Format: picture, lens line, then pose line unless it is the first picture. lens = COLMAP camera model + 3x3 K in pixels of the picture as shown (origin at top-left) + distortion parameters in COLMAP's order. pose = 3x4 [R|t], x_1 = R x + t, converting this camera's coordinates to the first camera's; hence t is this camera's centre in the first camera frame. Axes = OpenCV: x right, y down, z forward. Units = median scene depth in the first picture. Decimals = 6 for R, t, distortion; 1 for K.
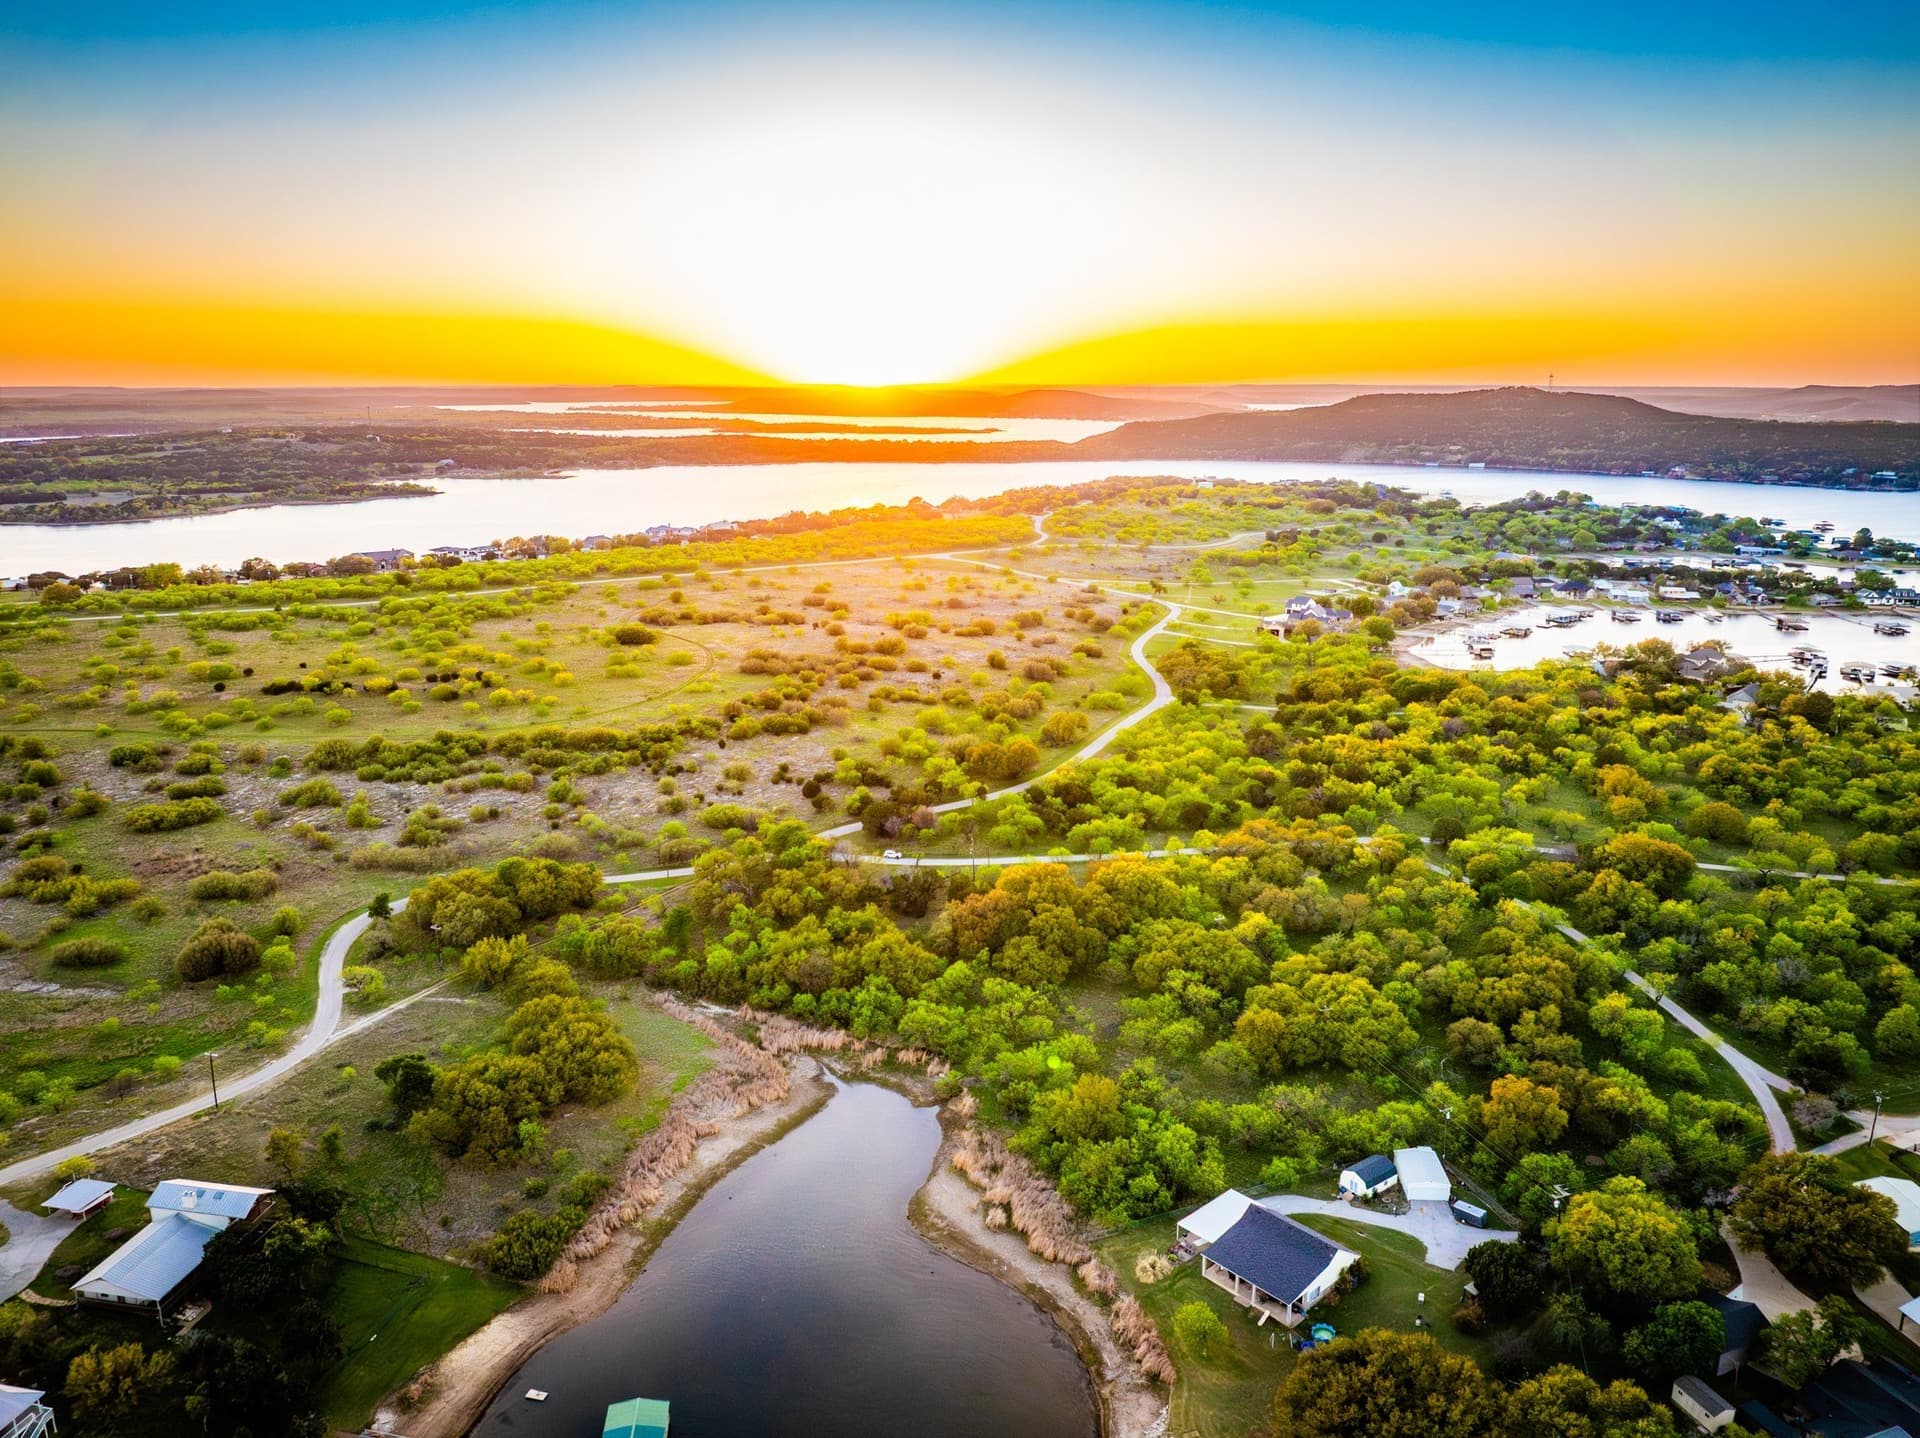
lens RADIAL K [[1322.8, 0, 960.0], [0, 1322.8, 719.0], [0, 0, 1]] dist [-0.049624, -0.002548]
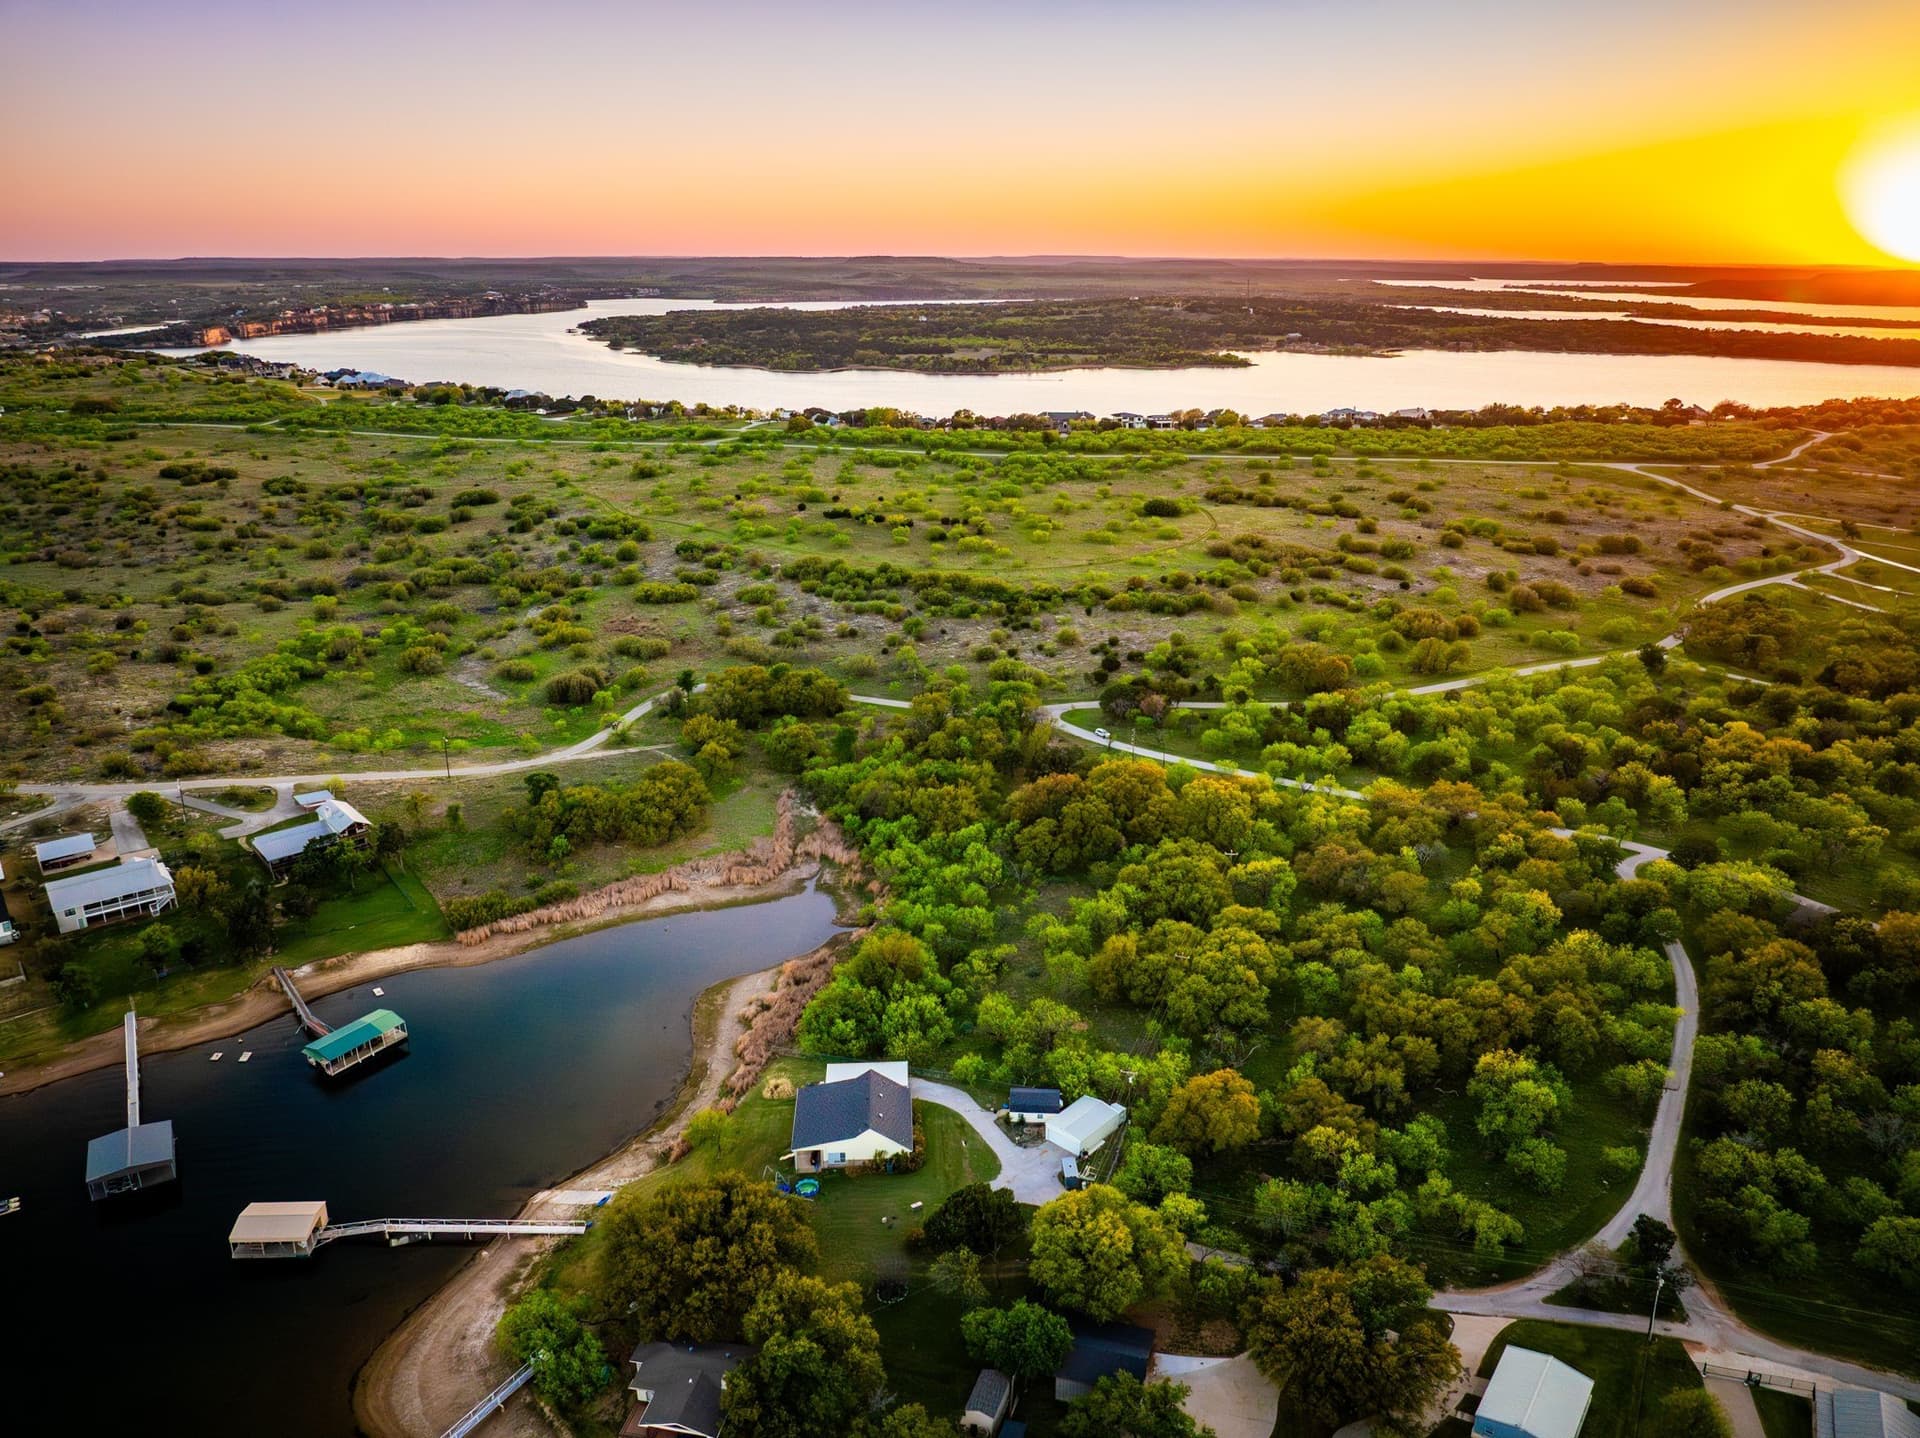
lens RADIAL K [[1322.8, 0, 960.0], [0, 1322.8, 719.0], [0, 0, 1]] dist [-0.049624, -0.002548]
pose [[0.779265, 0.202957, -0.592920, 0.105714], [-0.149604, 0.978999, 0.138490, -0.007553], [0.608576, -0.019217, 0.793263, 0.026910]]
